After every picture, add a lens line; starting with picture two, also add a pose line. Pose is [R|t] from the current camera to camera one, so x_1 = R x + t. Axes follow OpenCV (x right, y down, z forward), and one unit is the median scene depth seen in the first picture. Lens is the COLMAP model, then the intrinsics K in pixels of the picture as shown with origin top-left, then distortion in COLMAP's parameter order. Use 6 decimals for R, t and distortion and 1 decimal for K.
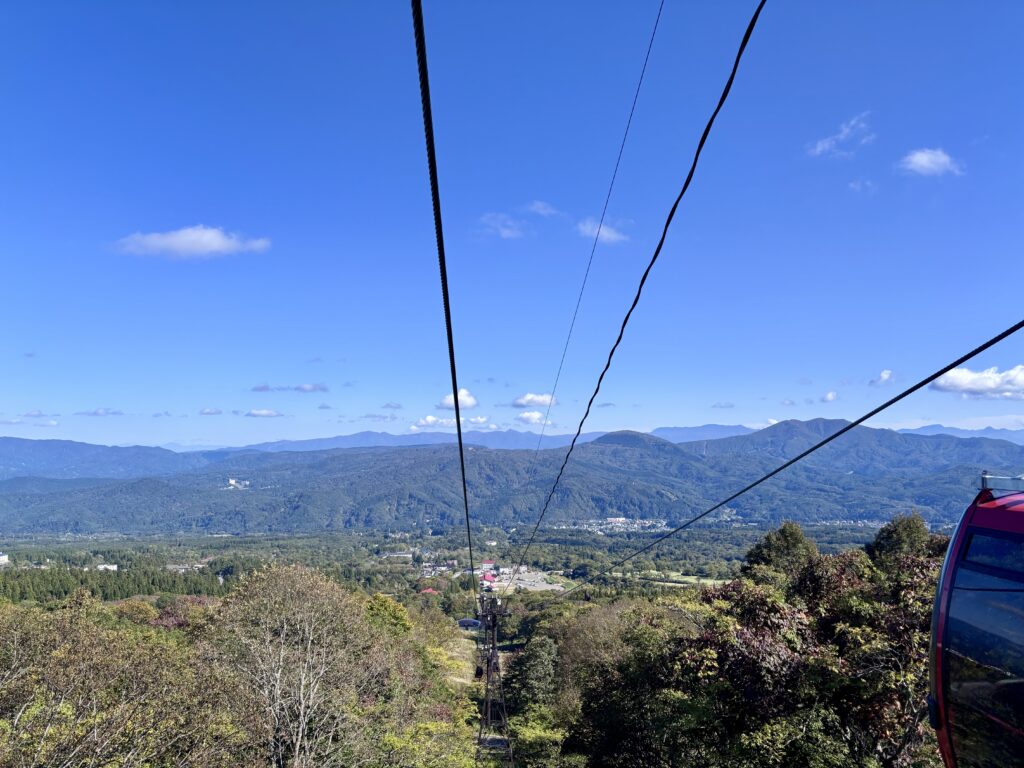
lens RADIAL K [[774.4, 0, 512.3], [0, 774.4, 384.8], [0, 0, 1]] dist [0.047242, -0.014471]
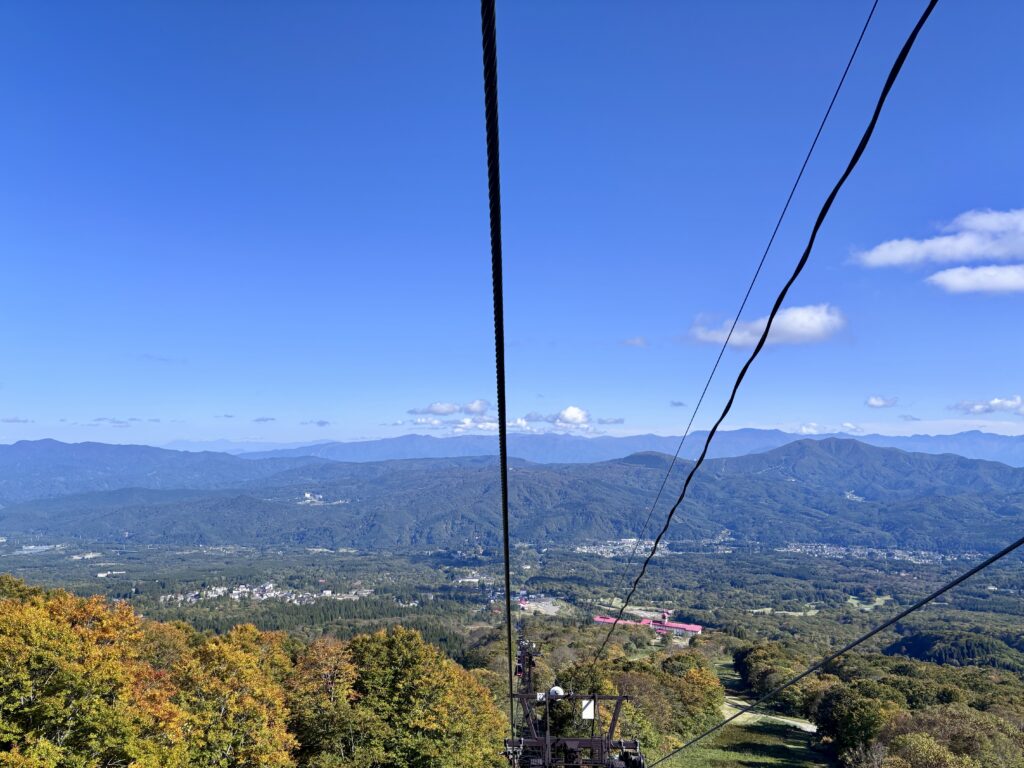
lens RADIAL K [[774.4, 0, 511.8], [0, 774.4, 383.9], [0, 0, 1]] dist [0.047242, -0.014471]
pose [[0.998655, 0.003067, -0.051752, 0.008291], [-0.002887, 0.999990, 0.003544, -0.061897], [0.051762, -0.003390, 0.998654, -0.192343]]
